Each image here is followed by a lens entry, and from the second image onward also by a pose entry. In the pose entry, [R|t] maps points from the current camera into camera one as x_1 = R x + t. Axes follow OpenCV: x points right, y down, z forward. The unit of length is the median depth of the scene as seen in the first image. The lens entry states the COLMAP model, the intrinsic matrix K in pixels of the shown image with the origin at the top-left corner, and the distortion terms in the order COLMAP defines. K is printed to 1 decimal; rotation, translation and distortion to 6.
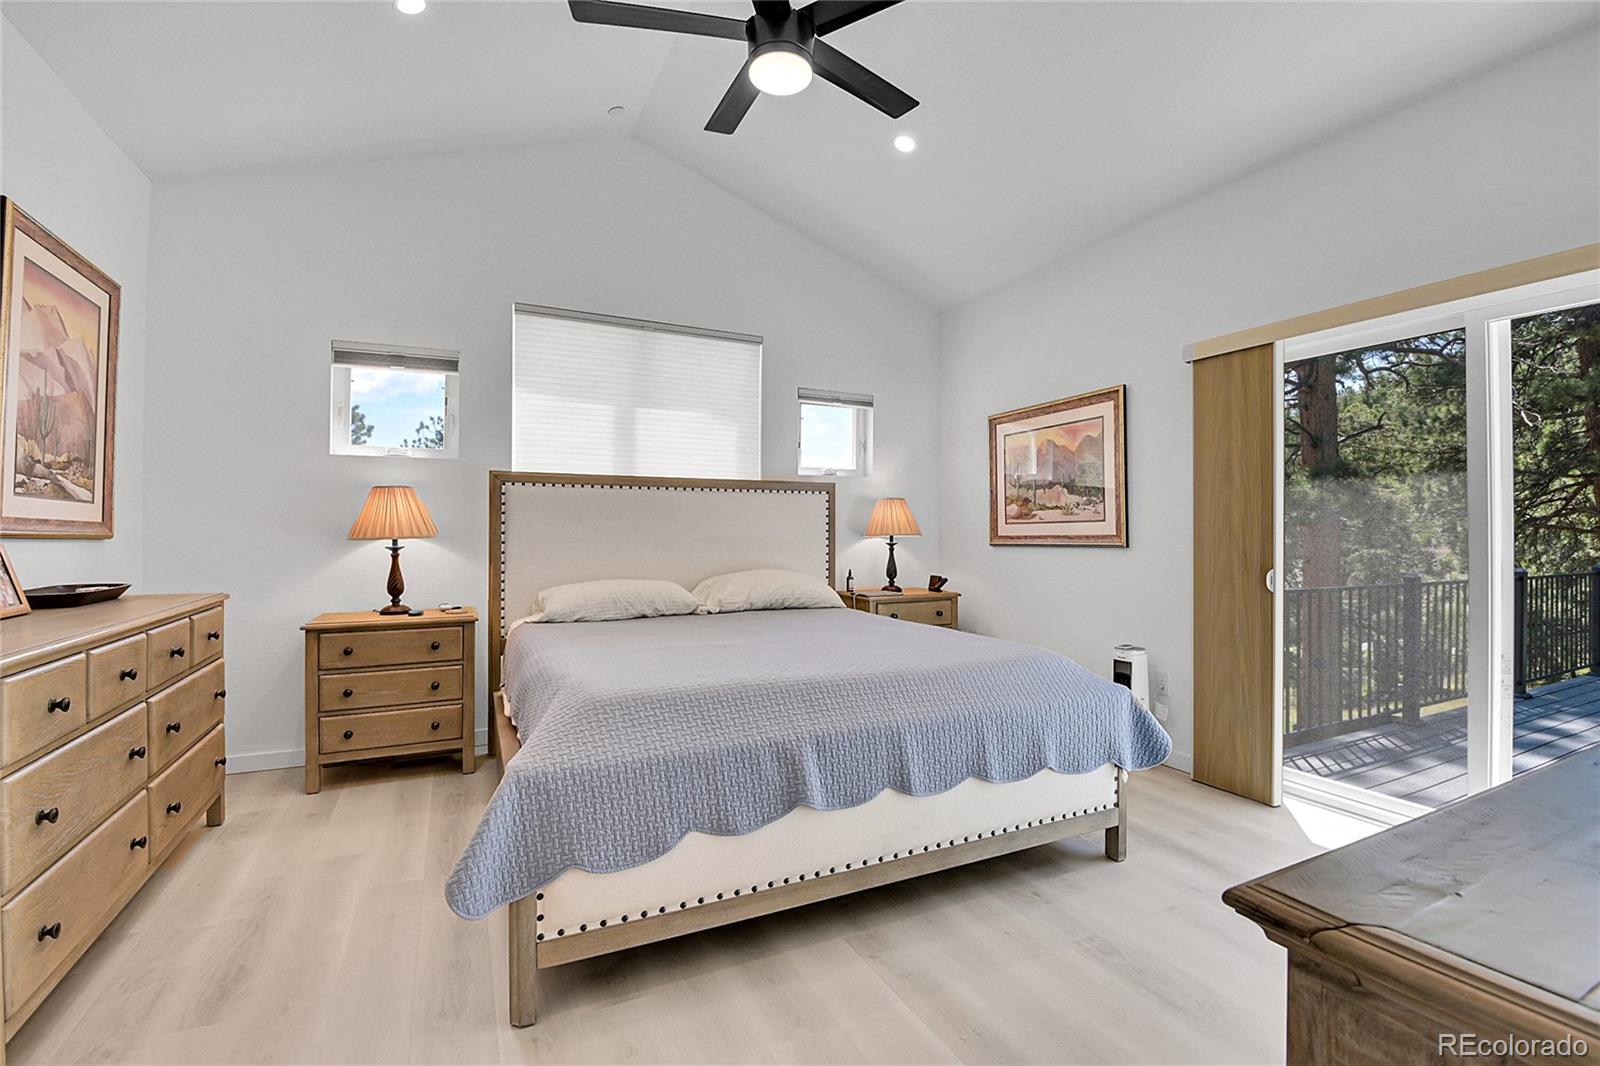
lens RADIAL K [[708.9, 0, 804.8], [0, 708.9, 528.1], [0, 0, 1]] dist [0.007734, -0.020821]
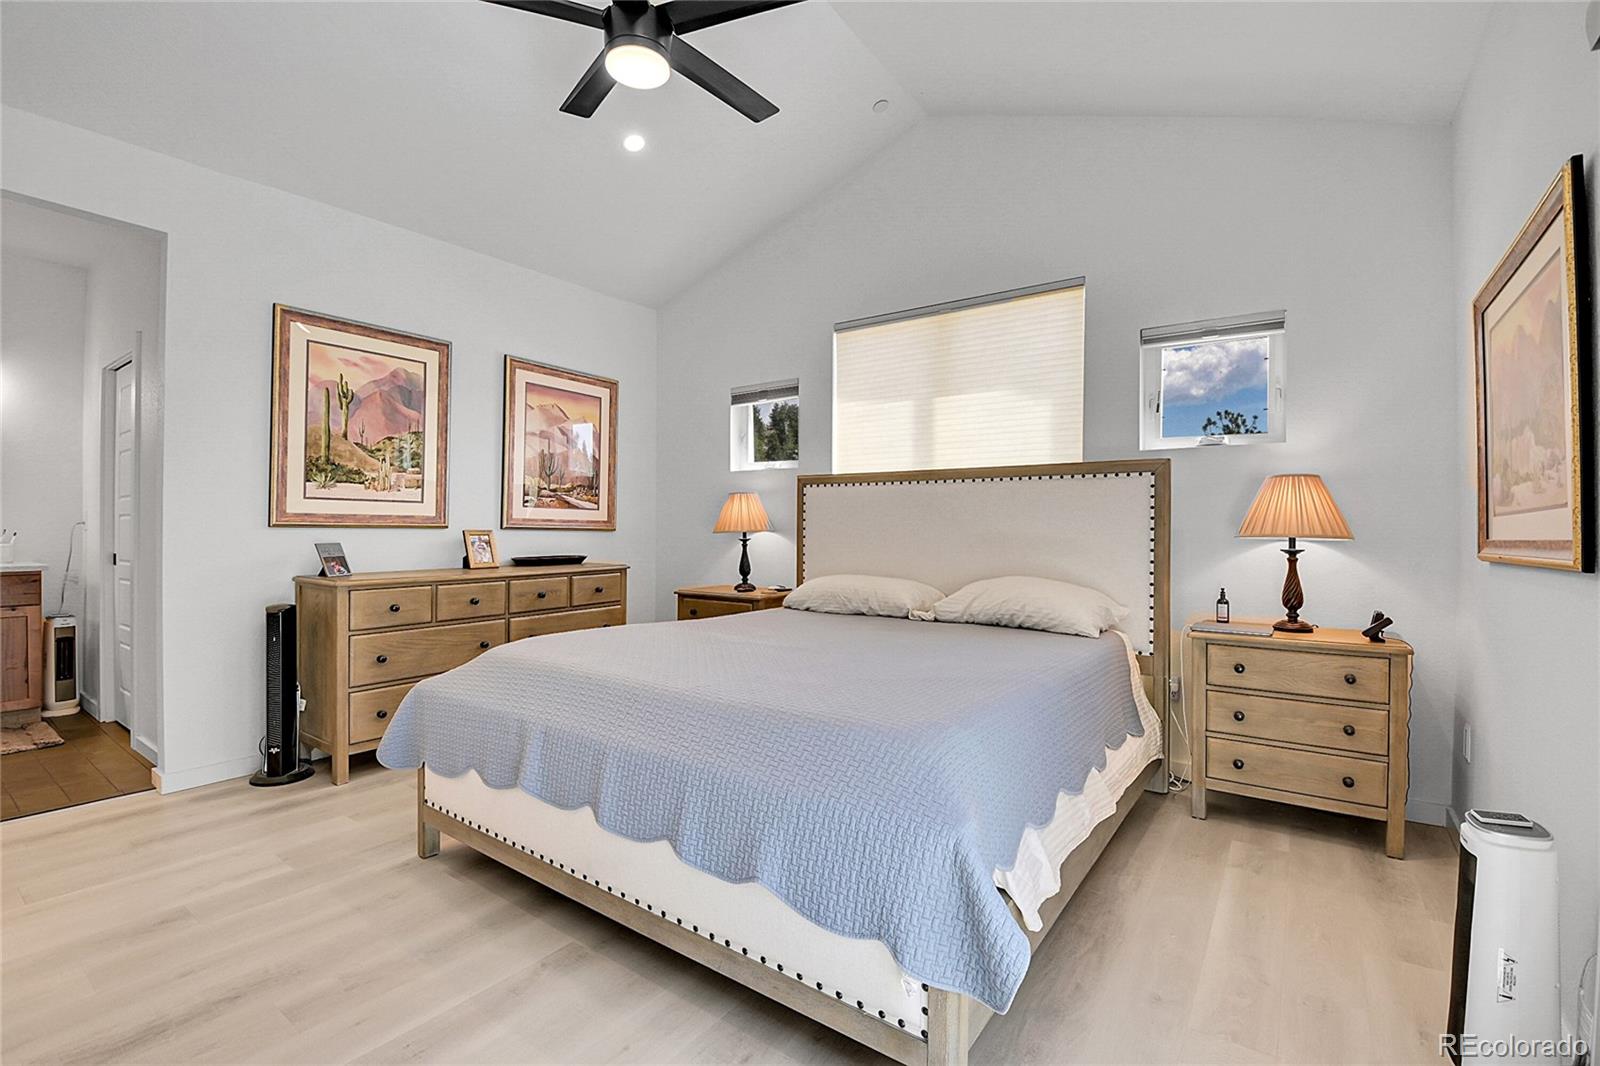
lens RADIAL K [[683.6, 0, 755.6], [0, 683.6, 537.9], [0, 0, 1]] dist [0.000424, -0.000204]
pose [[0.477414, 0.017353, -0.878507, 0.500611], [-0.001697, 0.999821, 0.018827, 0.000897], [0.878677, -0.007497, 0.477358, 0.386430]]
